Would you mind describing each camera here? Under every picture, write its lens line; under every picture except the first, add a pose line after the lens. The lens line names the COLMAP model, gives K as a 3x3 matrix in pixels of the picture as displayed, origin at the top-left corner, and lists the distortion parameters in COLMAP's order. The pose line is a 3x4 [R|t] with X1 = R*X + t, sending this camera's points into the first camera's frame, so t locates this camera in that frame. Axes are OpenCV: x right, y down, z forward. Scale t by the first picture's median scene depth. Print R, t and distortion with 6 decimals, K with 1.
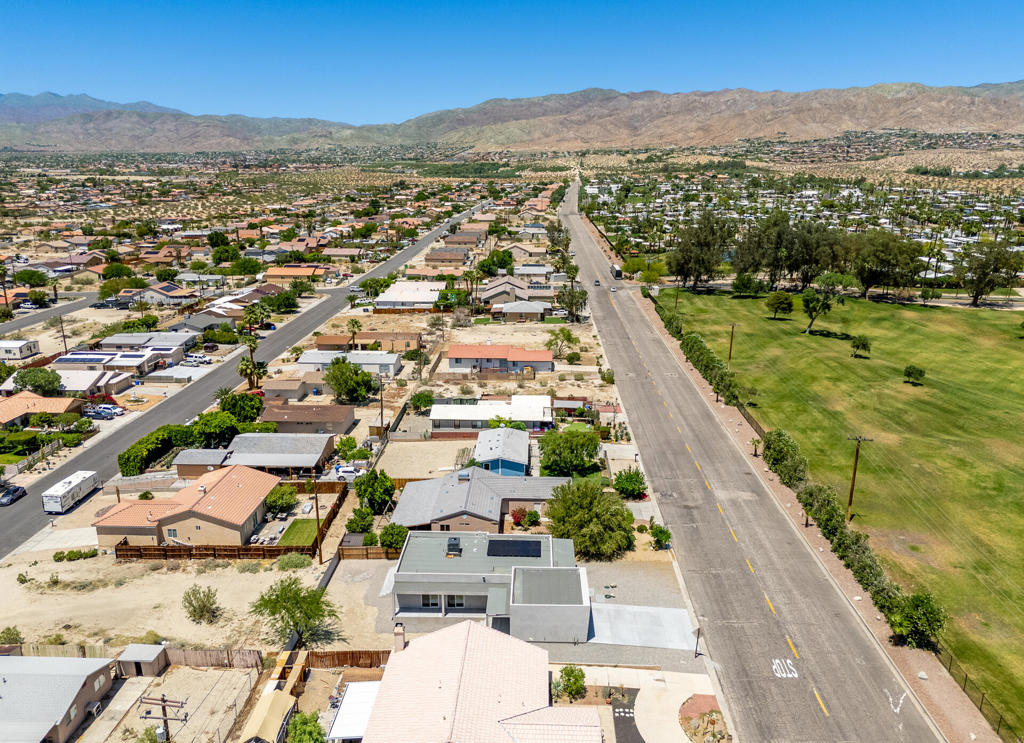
lens RADIAL K [[750.2, 0, 512.0], [0, 750.2, 371.5], [0, 0, 1]] dist [0.066707, -0.067300]
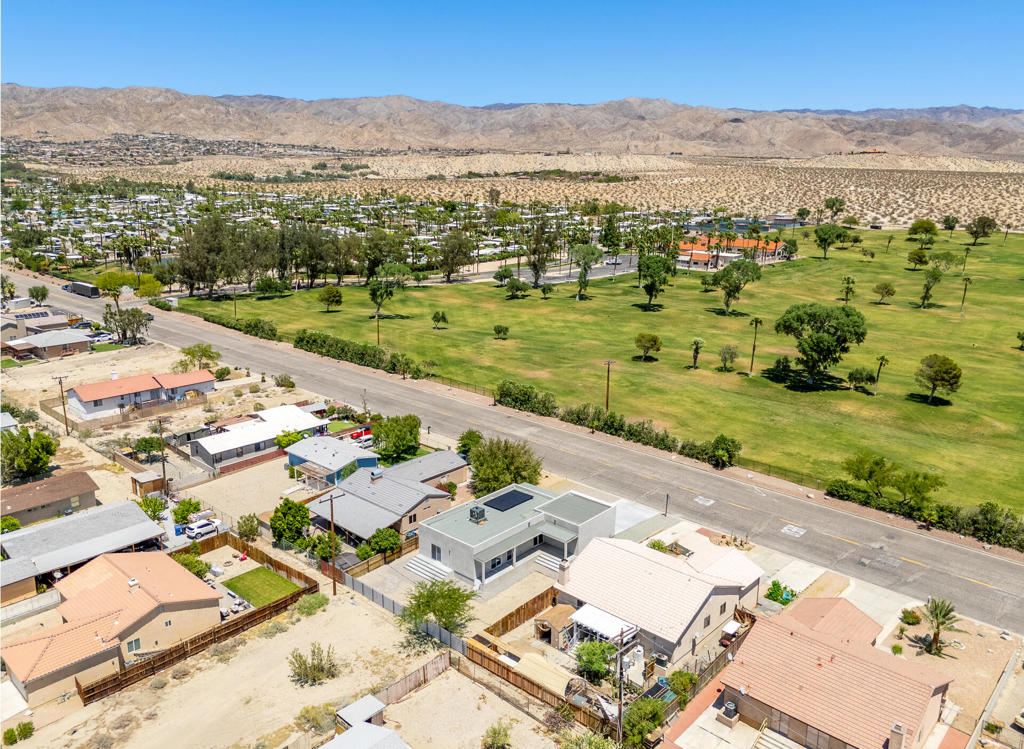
lens RADIAL K [[762.3, 0, 524.1], [0, 762.3, 374.5], [0, 0, 1]] dist [0.064188, -0.063388]
pose [[0.643810, -0.193669, 0.740271, -0.527823], [0.197769, 0.976684, 0.083521, -0.030960], [-0.739186, 0.092631, 0.667101, 0.118276]]
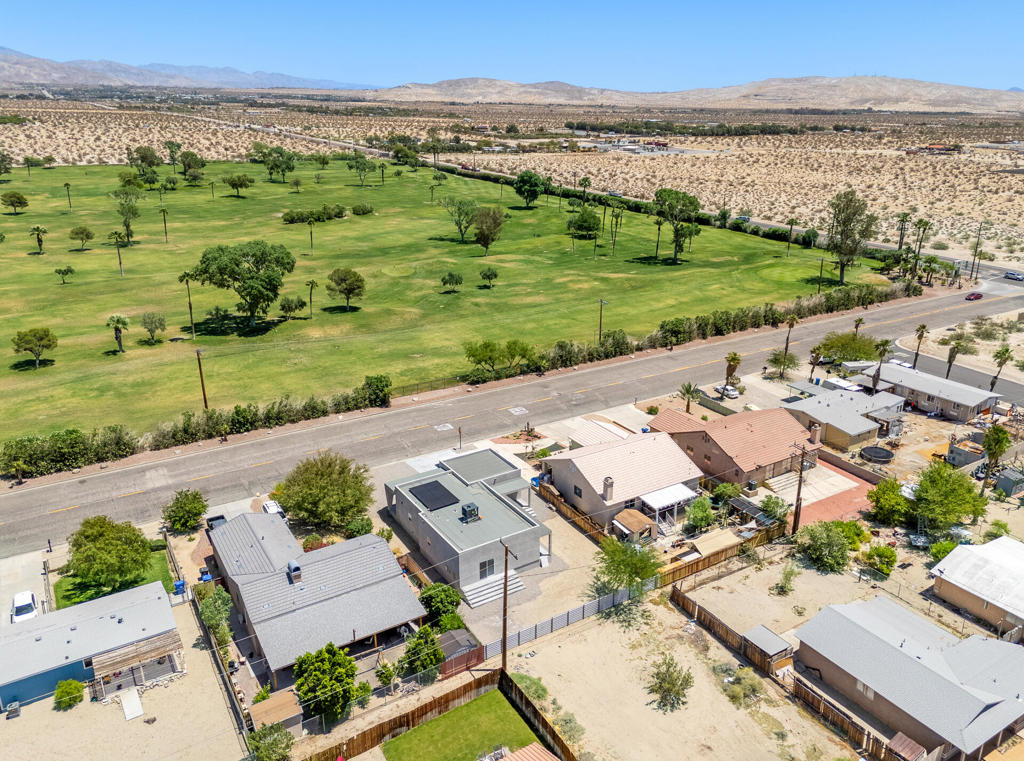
lens RADIAL K [[773.5, 0, 519.8], [0, 773.5, 383.0], [0, 0, 1]] dist [0.071665, -0.078032]
pose [[-0.562893, -0.279877, 0.777702, -0.535853], [0.218204, 0.857223, 0.466429, -0.228484], [-0.797207, 0.432247, -0.421455, 0.831573]]
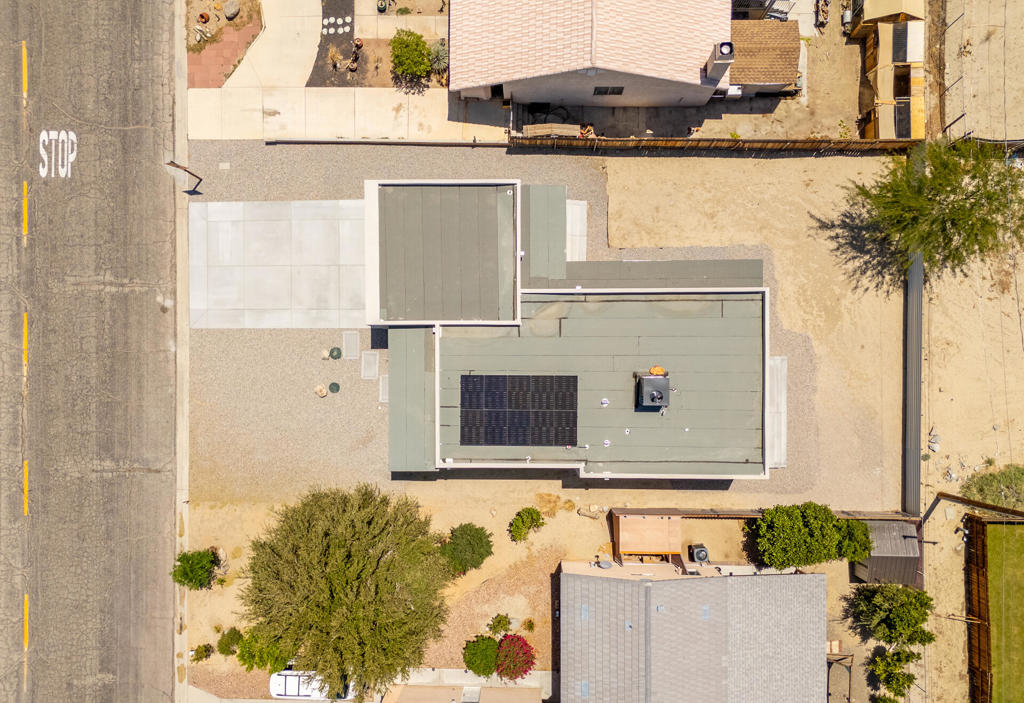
lens RADIAL K [[772.5, 0, 511.0], [0, 772.5, 405.7], [0, 0, 1]] dist [0.067590, -0.057445]
pose [[-0.999231, 0.032048, 0.022582, -0.001951], [0.012819, -0.277271, 0.960706, -0.136511], [0.037050, 0.960257, 0.276647, 0.564643]]
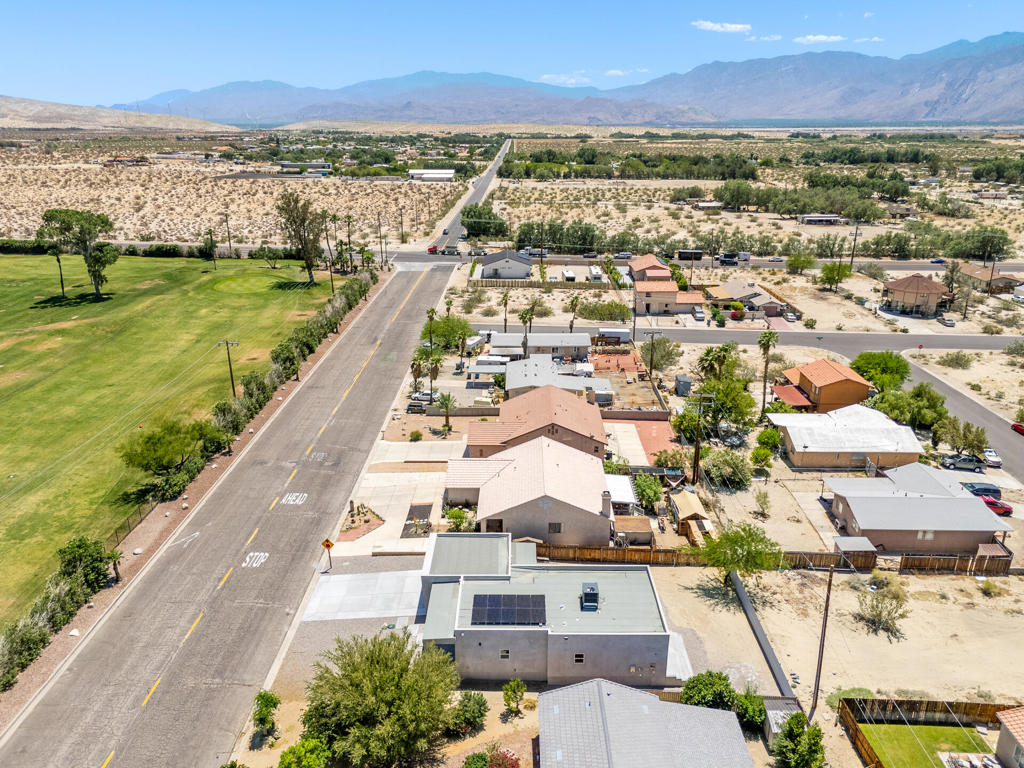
lens RADIAL K [[765.1, 0, 512.0], [0, 765.1, 384.0], [0, 0, 1]] dist [0.009352, 0.002669]
pose [[-0.999674, 0.012342, -0.022352, 0.008911], [-0.002538, 0.823050, 0.567964, -0.235280], [0.025407, 0.567836, -0.822750, 0.962581]]
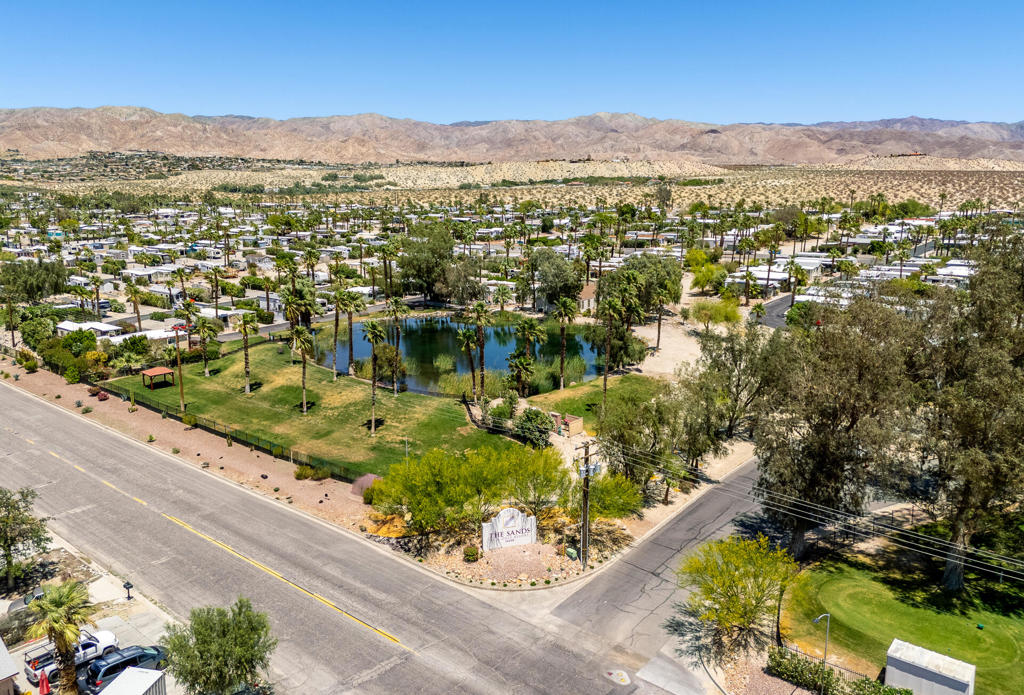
lens RADIAL K [[760.1, 0, 534.7], [0, 760.1, 344.4], [0, 0, 1]] dist [0.064939, -0.060793]
pose [[0.608832, -0.169367, 0.775009, 0.035515], [0.219320, 0.974802, 0.040735, -0.458397], [-0.762379, 0.145174, 0.630636, 2.054166]]
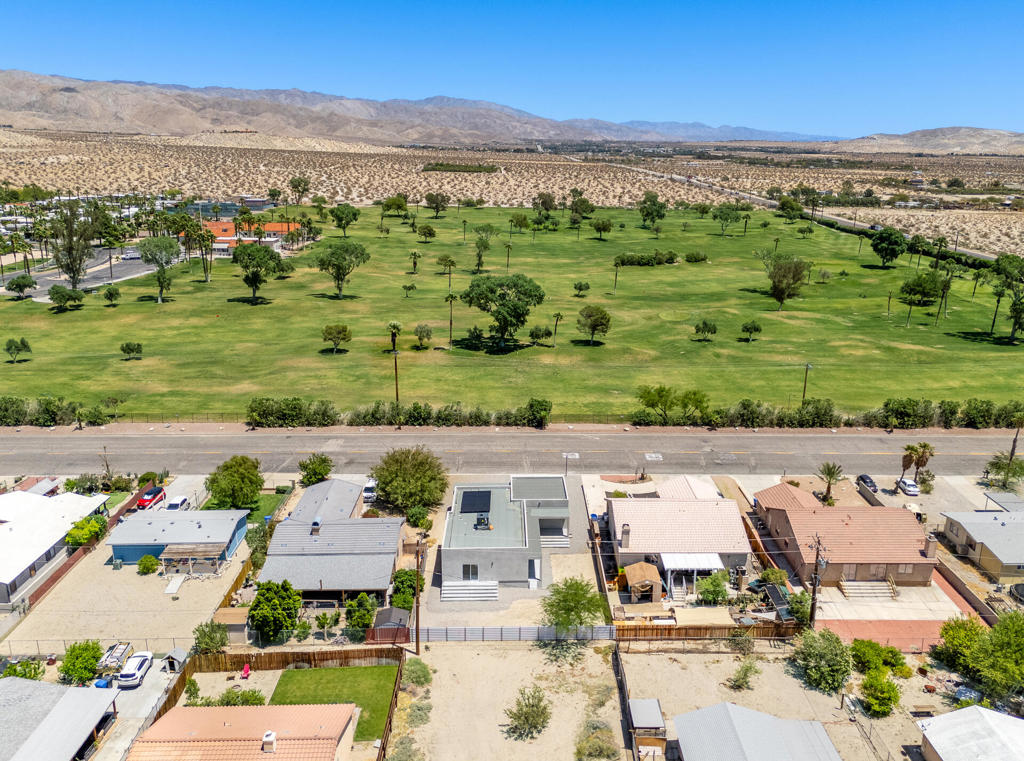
lens RADIAL K [[773.5, 0, 519.8], [0, 773.5, 383.0], [0, 0, 1]] dist [0.071665, -0.078032]
pose [[-0.054975, -0.283098, 0.957514, -0.681889], [0.257794, 0.922427, 0.287525, -0.156428], [-0.964635, 0.262648, 0.022271, 0.562606]]
